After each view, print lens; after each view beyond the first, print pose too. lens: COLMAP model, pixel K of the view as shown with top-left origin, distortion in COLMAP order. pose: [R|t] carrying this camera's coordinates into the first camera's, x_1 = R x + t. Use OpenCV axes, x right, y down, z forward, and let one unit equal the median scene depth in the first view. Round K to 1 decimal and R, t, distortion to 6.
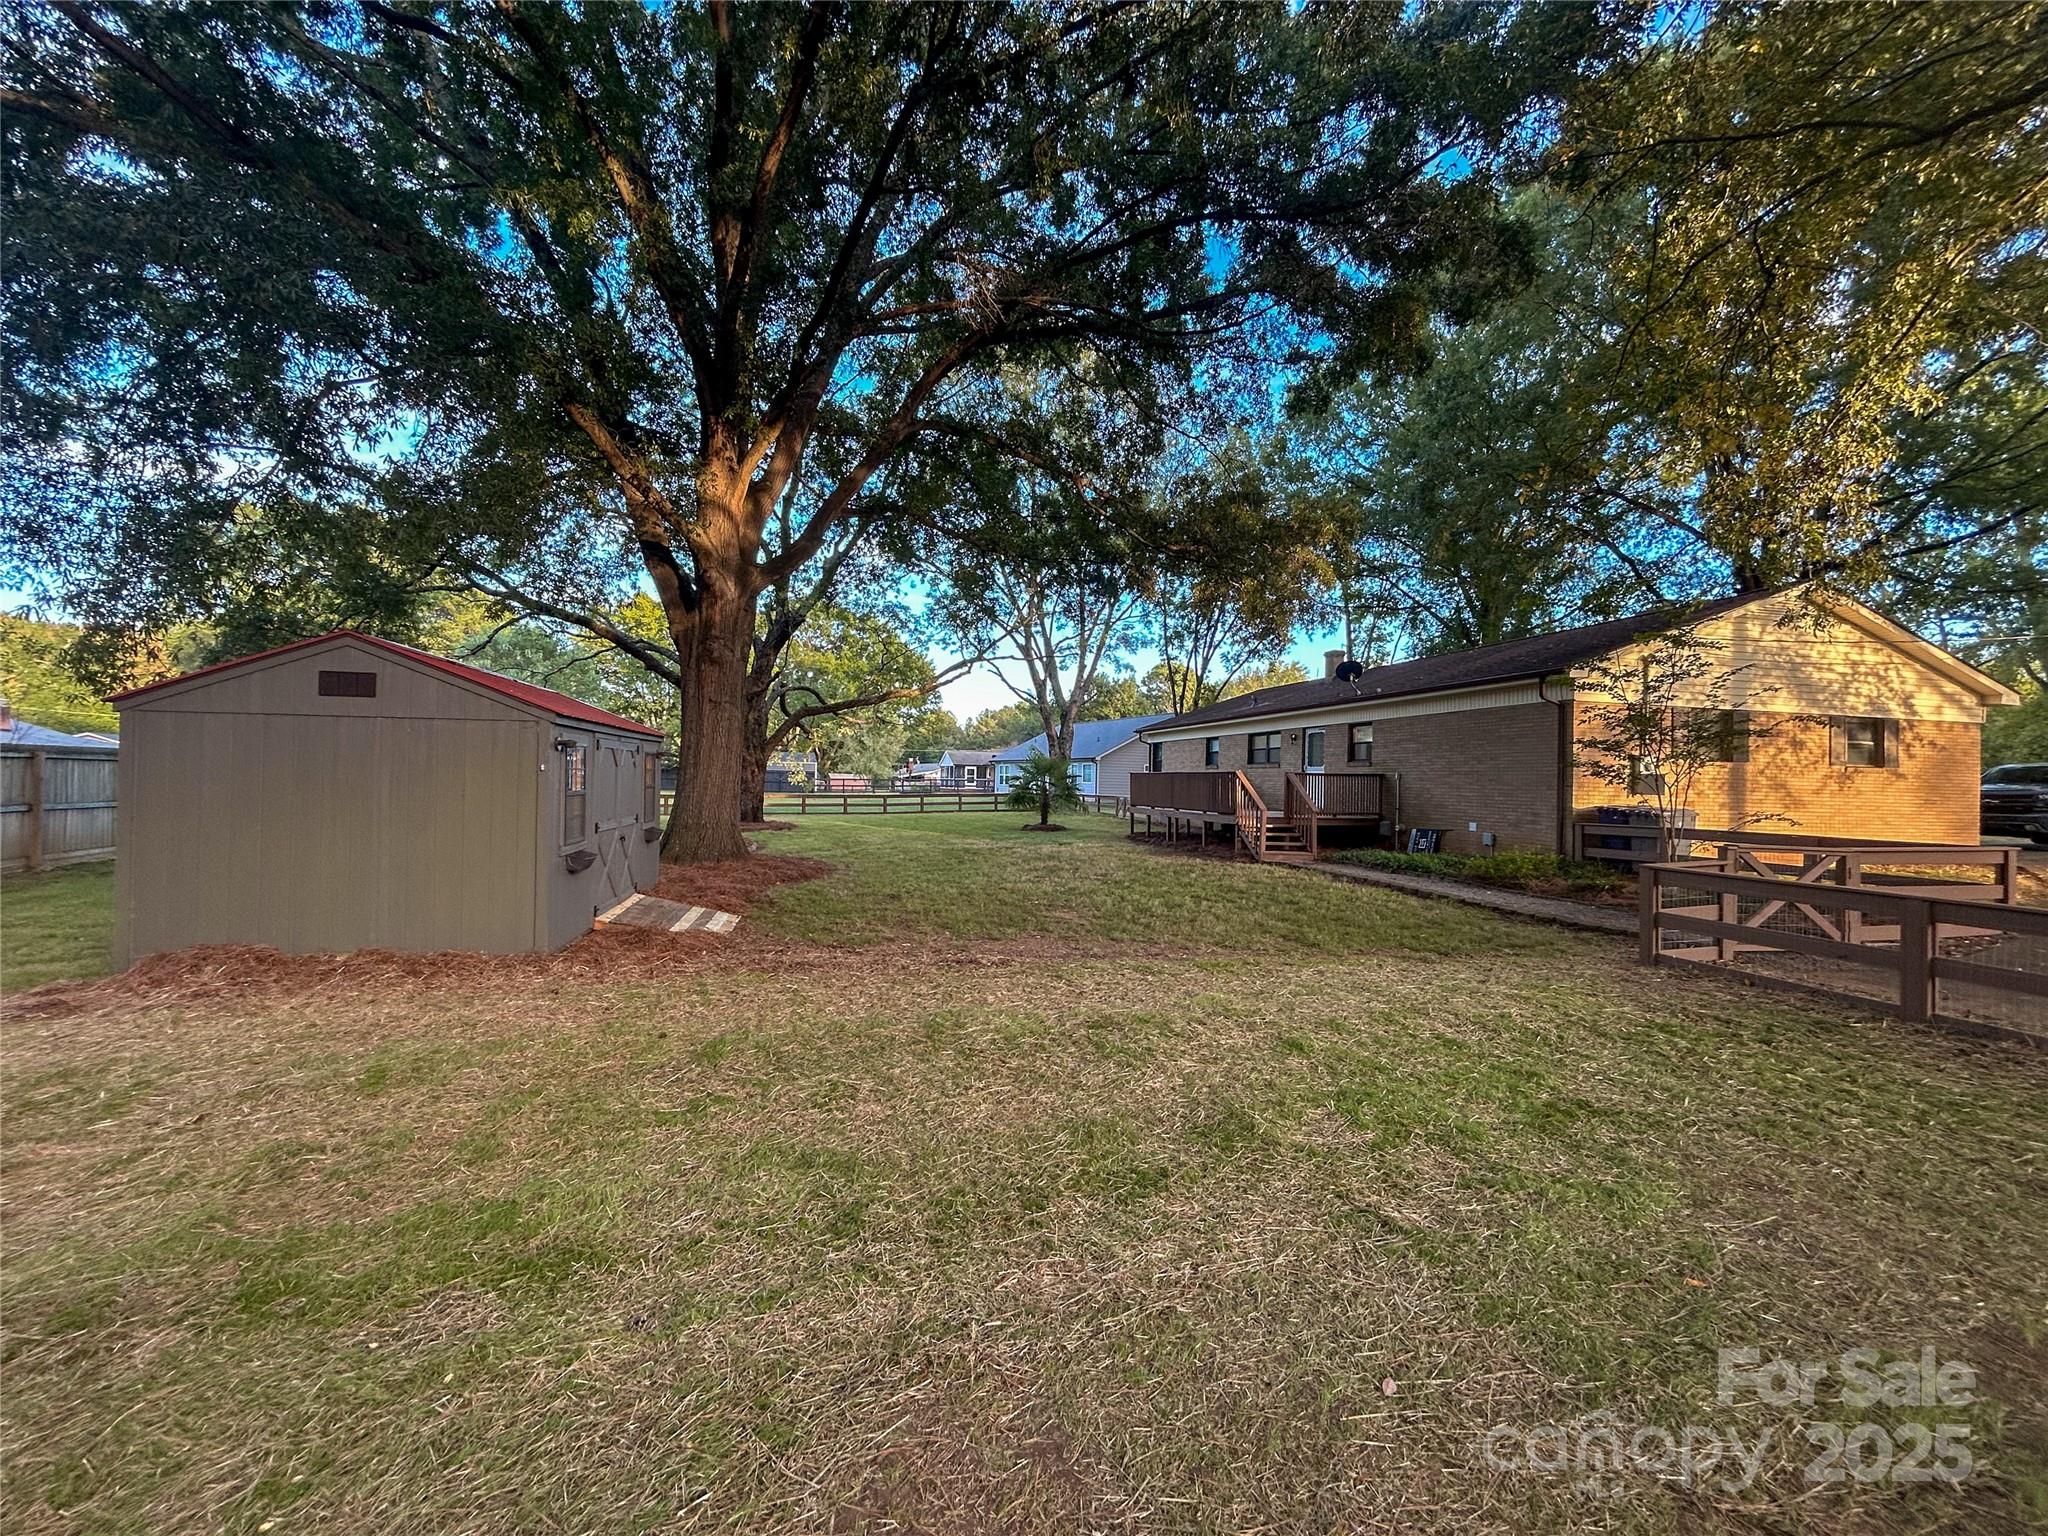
lens RADIAL K [[827.0, 0, 1010.8], [0, 827.0, 761.9], [0, 0, 1]] dist [0.002033, 0.000350]
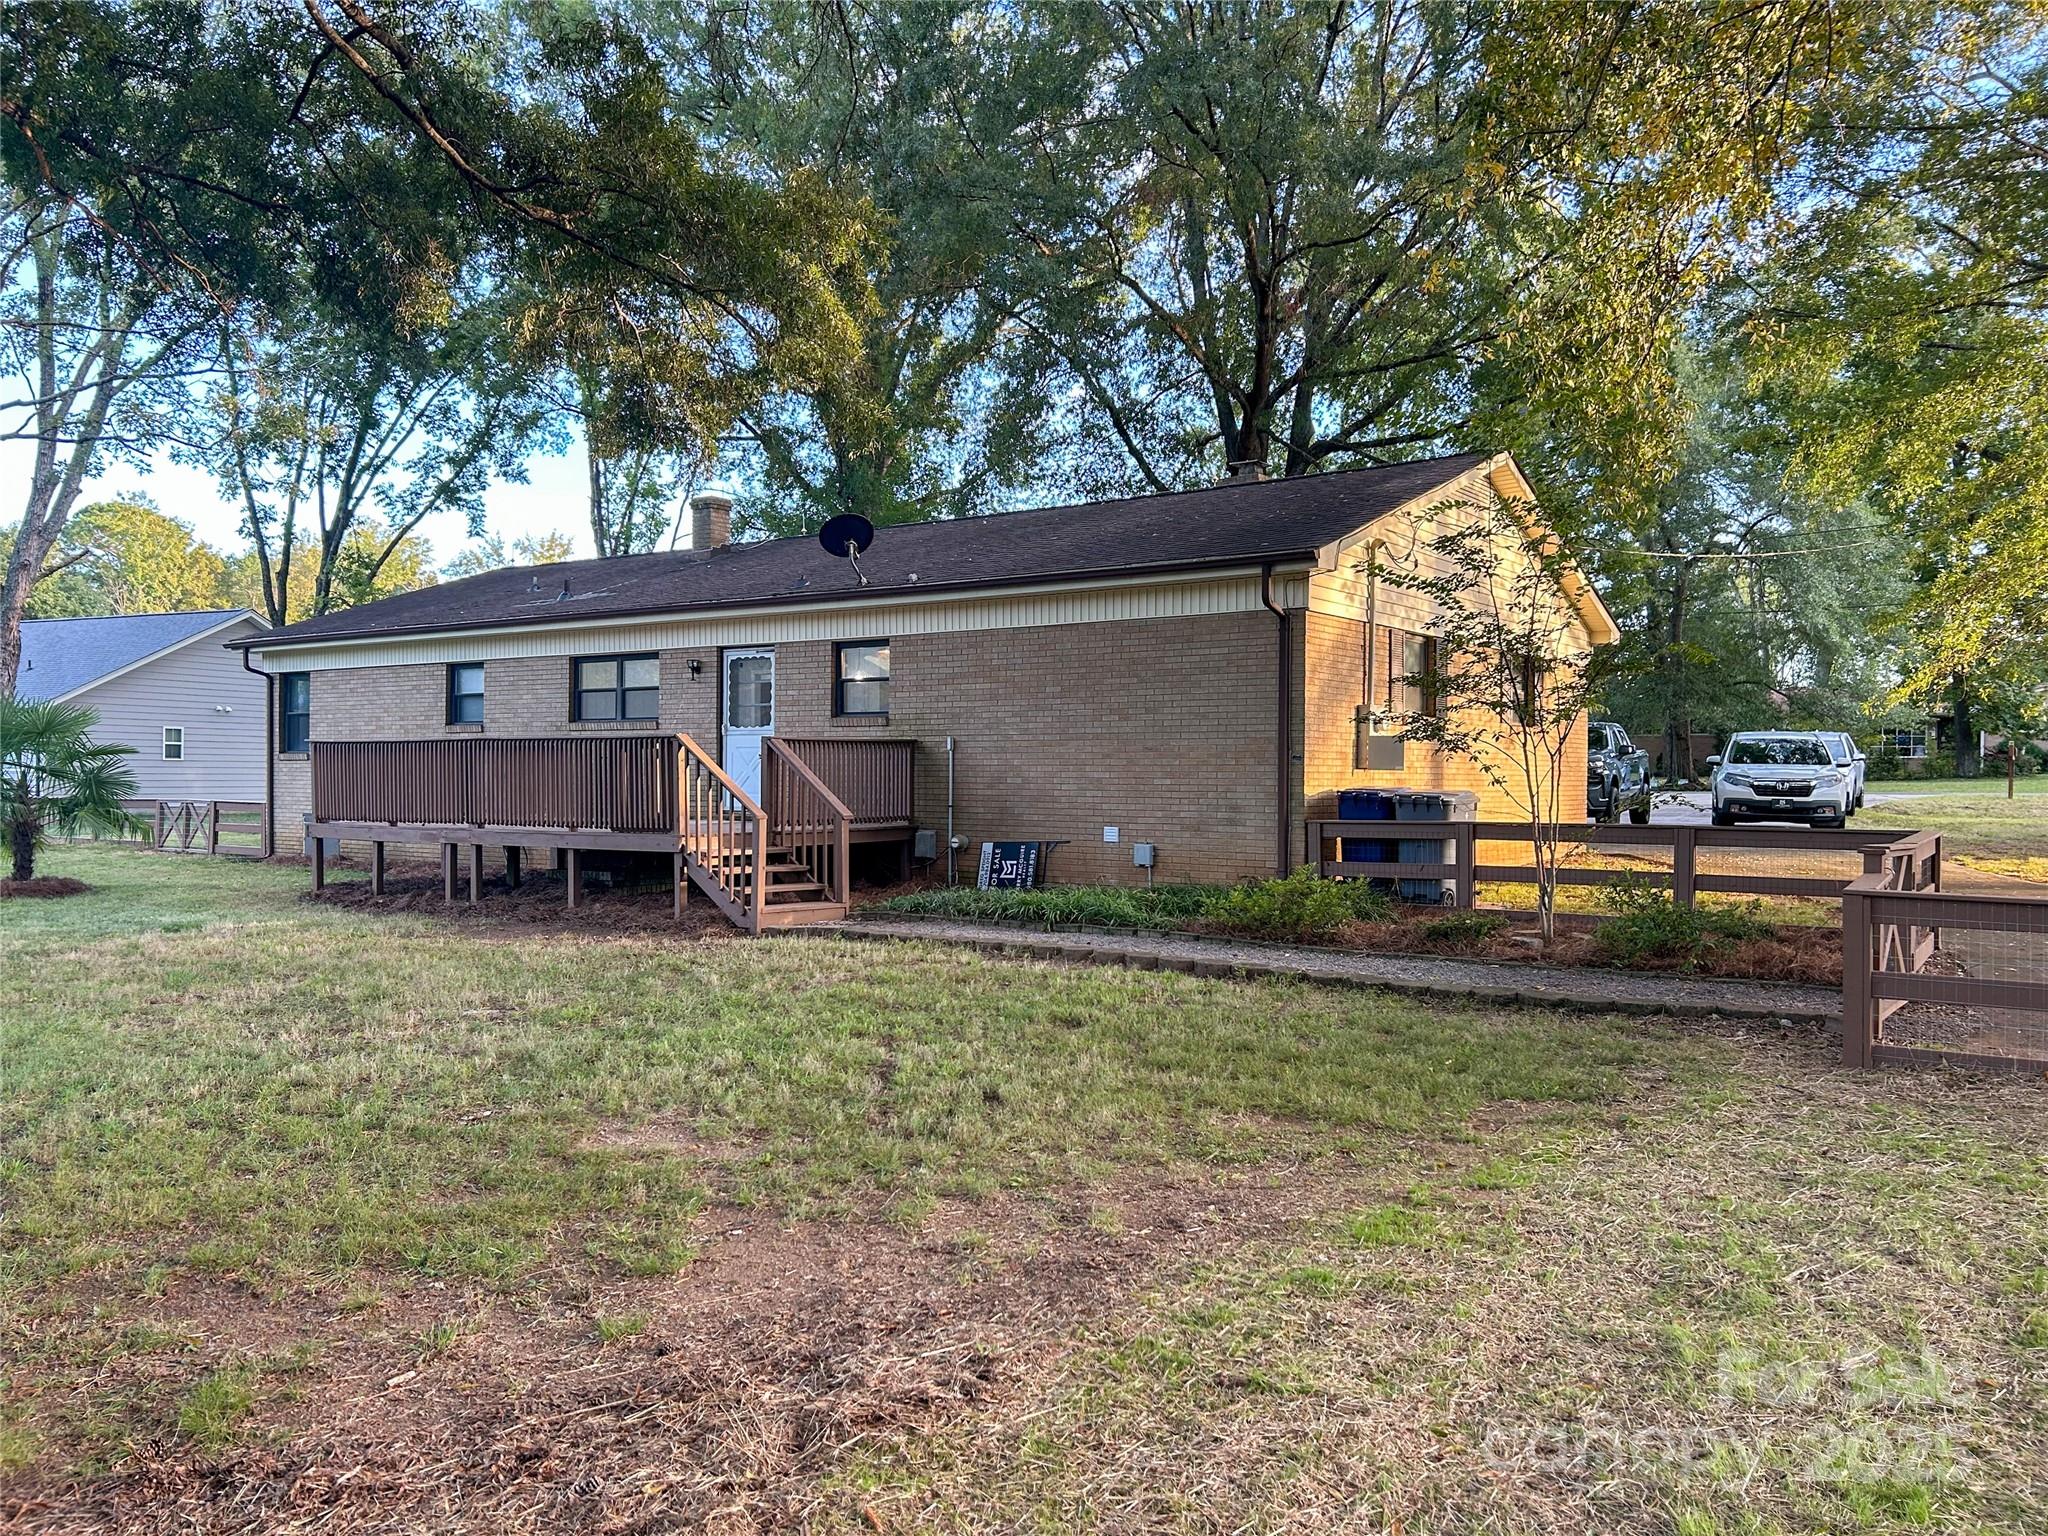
lens RADIAL K [[1538.2, 0, 997.3], [0, 1538.2, 771.6], [0, 0, 1]] dist [0.053230, -0.044614]
pose [[0.743602, -0.016867, 0.668410, -0.159965], [-0.003661, 0.999564, 0.029297, 0.005988], [-0.668613, -0.024233, 0.743216, 0.251637]]
